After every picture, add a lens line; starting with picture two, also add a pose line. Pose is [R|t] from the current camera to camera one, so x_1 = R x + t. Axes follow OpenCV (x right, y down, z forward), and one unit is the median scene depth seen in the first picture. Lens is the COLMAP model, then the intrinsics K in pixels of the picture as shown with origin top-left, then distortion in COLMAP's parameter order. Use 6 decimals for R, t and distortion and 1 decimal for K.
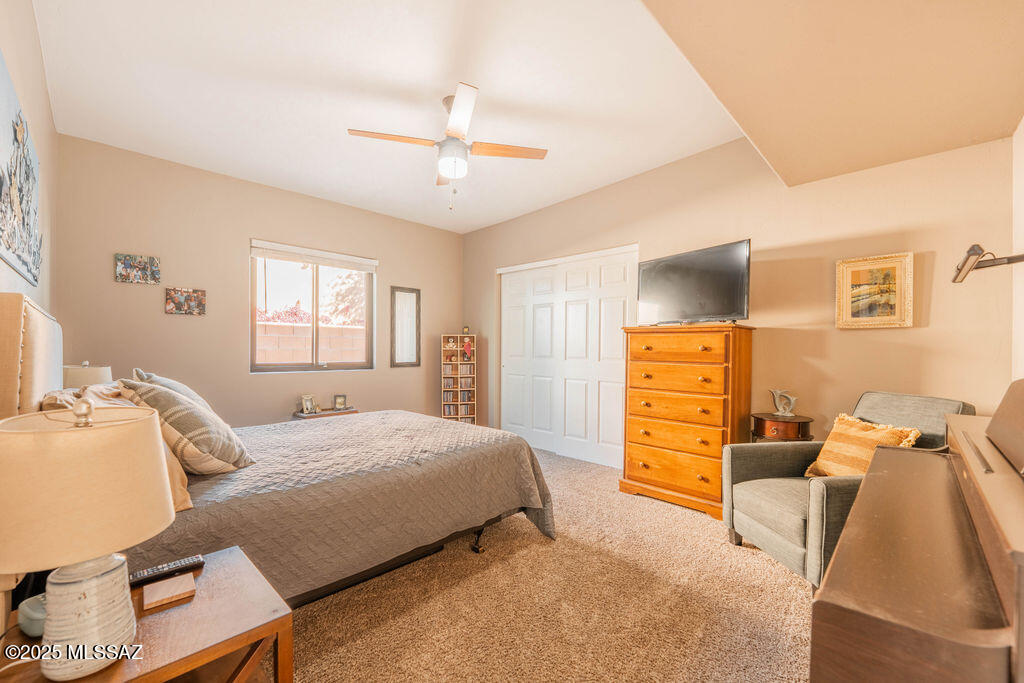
lens RADIAL K [[412.3, 0, 513.1], [0, 412.3, 346.7], [0, 0, 1]] dist [-0.008283, -0.001309]
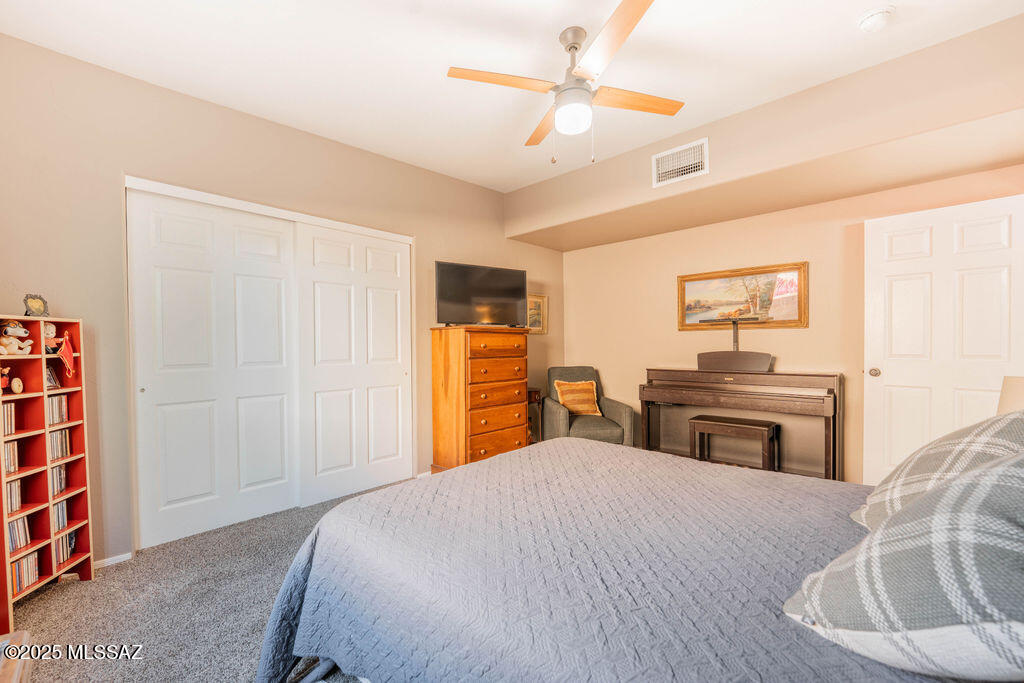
lens RADIAL K [[412.3, 0, 513.3], [0, 412.3, 345.8], [0, 0, 1]] dist [-0.008283, -0.001309]
pose [[-0.017123, -0.006650, 0.999831, -0.597360], [0.008697, 0.999939, 0.006800, -0.002857], [-0.999816, 0.008812, -0.017064, 0.709816]]
